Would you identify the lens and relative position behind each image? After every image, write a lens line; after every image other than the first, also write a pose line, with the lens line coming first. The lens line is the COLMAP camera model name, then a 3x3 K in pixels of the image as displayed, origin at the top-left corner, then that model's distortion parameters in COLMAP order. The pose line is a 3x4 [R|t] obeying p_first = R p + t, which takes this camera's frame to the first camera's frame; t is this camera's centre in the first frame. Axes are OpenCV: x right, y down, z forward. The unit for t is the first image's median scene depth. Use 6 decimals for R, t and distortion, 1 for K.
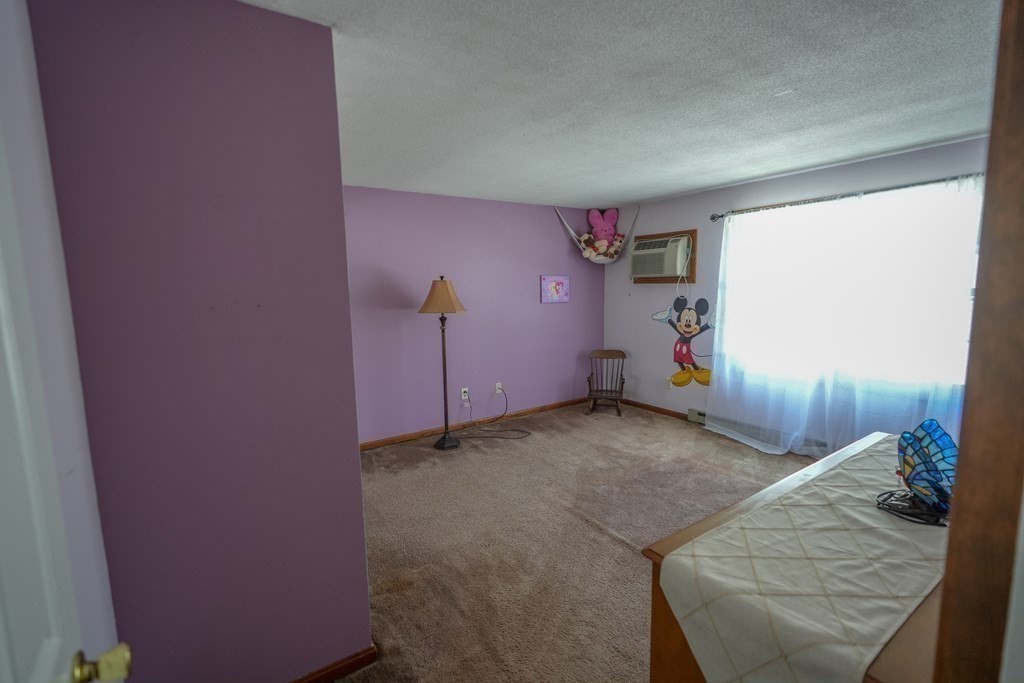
lens RADIAL K [[483.8, 0, 514.8], [0, 483.8, 351.1], [0, 0, 1]] dist [-0.000088, -0.000091]
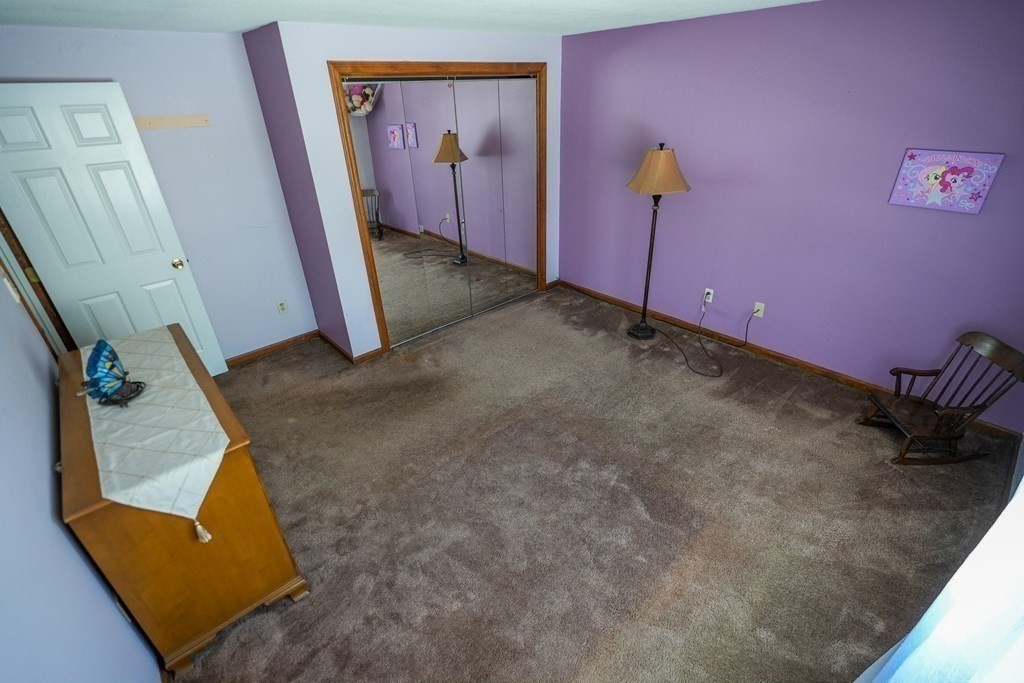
lens RADIAL K [[483.8, 0, 514.8], [0, 483.8, 351.1], [0, 0, 1]] dist [-0.000088, -0.000091]
pose [[0.088356, 0.488513, -0.868072, 0.646701], [-0.102711, 0.871303, 0.479877, -0.196044], [0.990779, 0.046761, 0.127161, 0.597870]]
